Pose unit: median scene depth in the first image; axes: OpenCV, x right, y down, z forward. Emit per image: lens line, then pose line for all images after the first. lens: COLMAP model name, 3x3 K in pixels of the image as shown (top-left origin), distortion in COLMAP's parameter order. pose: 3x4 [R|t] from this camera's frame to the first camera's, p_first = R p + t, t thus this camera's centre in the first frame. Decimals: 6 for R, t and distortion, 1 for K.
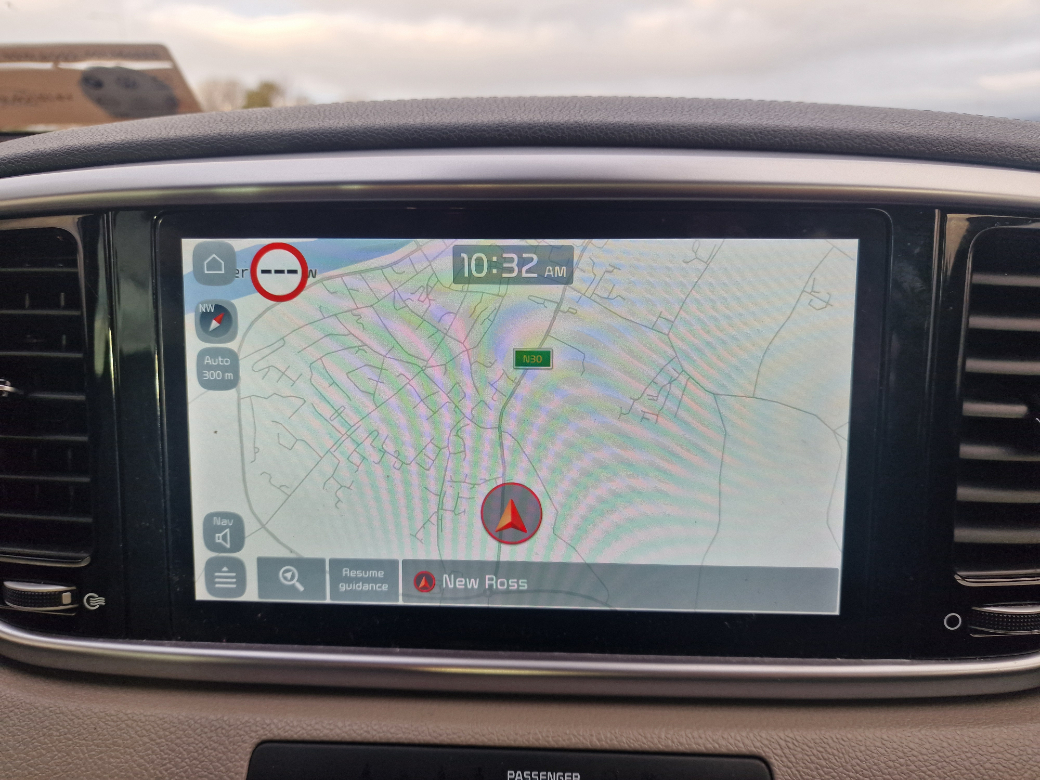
lens RADIAL K [[701.7, 0, 520.0], [0, 701.7, 390.0], [0, 0, 1]] dist [-0.010093, -0.004792]
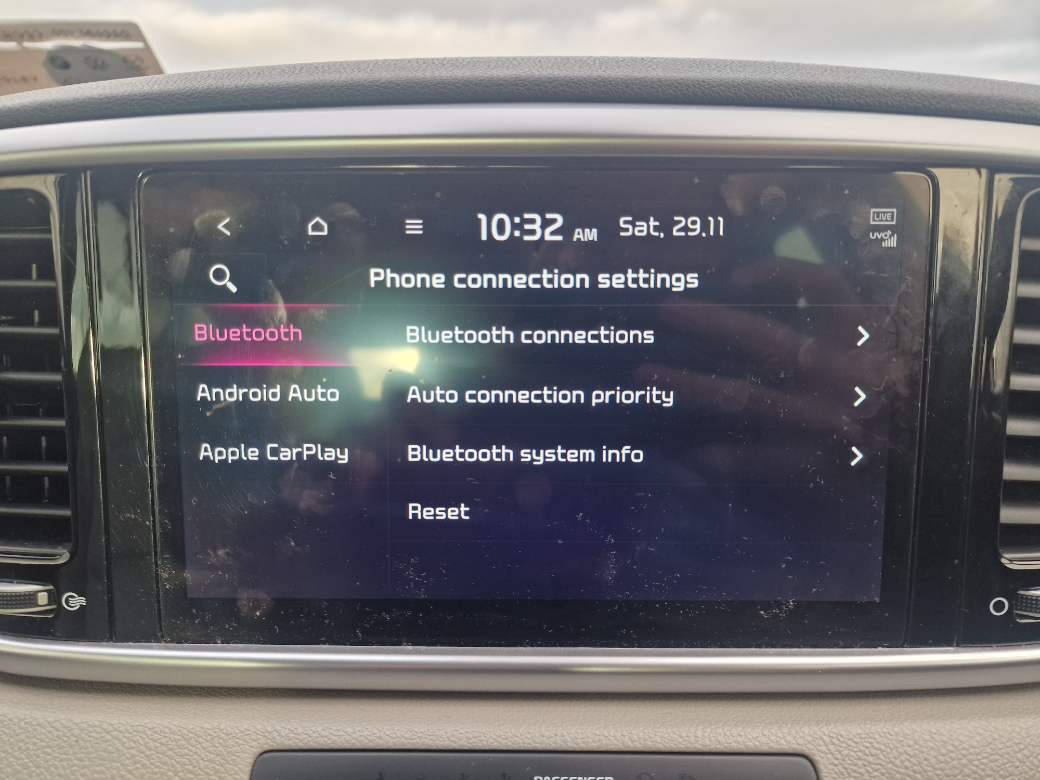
lens RADIAL K [[701.7, 0, 520.0], [0, 701.7, 390.0], [0, 0, 1]] dist [-0.010093, -0.004792]
pose [[0.999392, -0.007279, 0.034110, -0.060791], [0.007109, 0.999962, 0.005078, 0.027988], [-0.034146, -0.004832, 0.999405, 0.076312]]
